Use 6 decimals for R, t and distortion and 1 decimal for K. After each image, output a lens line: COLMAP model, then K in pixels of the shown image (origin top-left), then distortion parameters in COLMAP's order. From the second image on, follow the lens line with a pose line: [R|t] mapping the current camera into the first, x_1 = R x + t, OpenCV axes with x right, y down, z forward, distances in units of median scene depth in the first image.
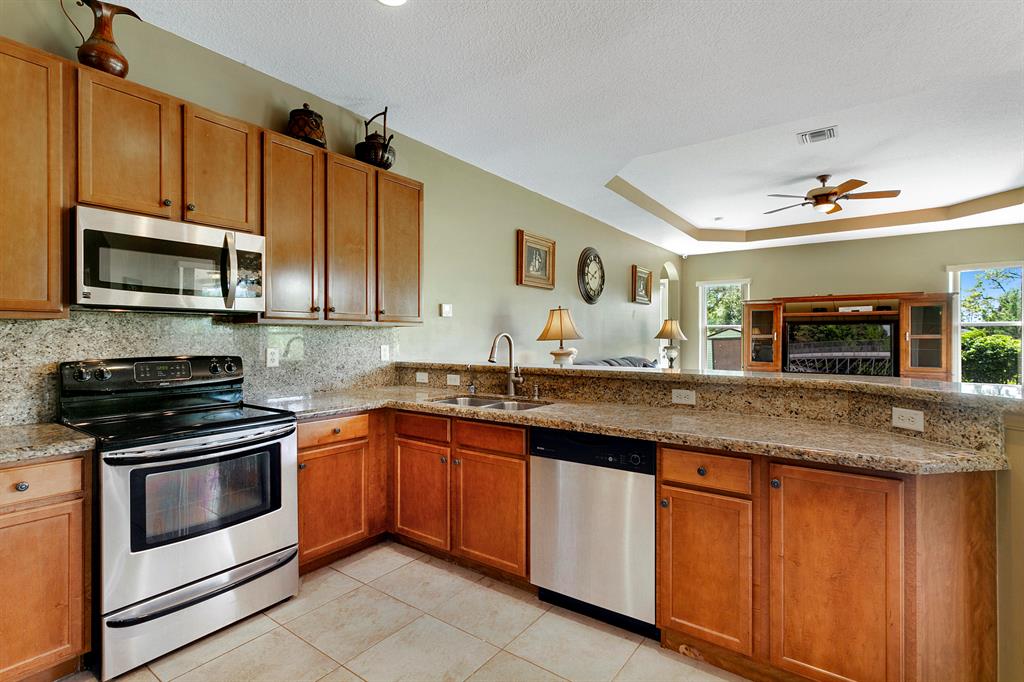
lens RADIAL K [[485.0, 0, 513.3], [0, 485.0, 335.5], [0, 0, 1]] dist [0.002303, 0.000217]
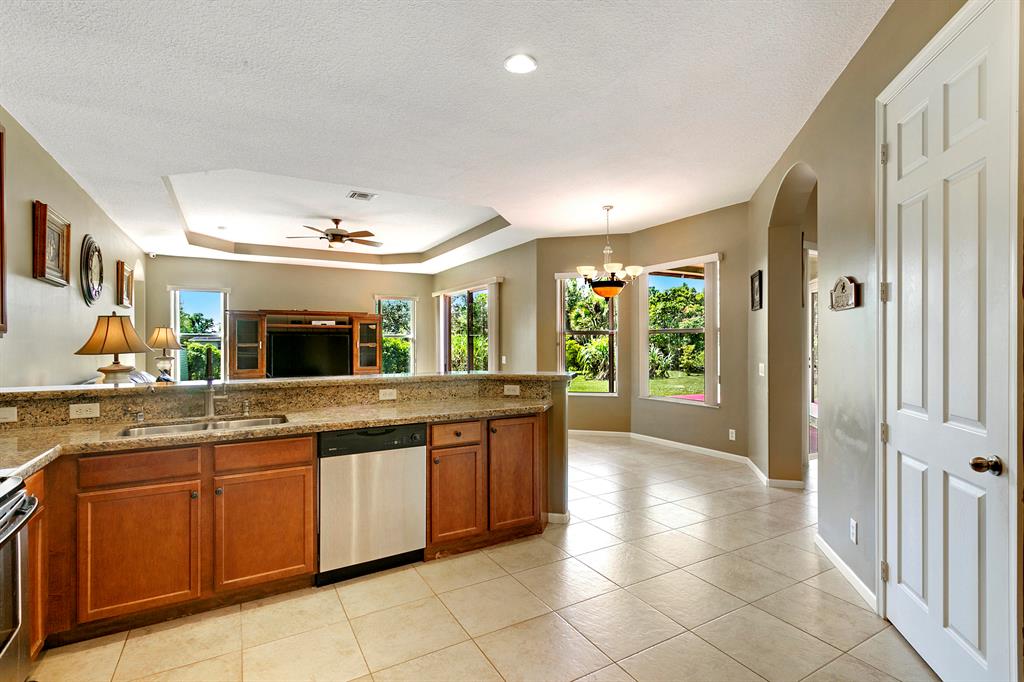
lens RADIAL K [[488.0, 0, 511.7], [0, 488.0, 338.0], [0, 0, 1]] dist [0.012098, 0.000152]
pose [[0.413656, 0.006198, 0.910412, -0.636162], [-0.000450, 0.999978, -0.006603, -0.018961], [-0.910433, 0.002321, 0.413650, 0.099055]]
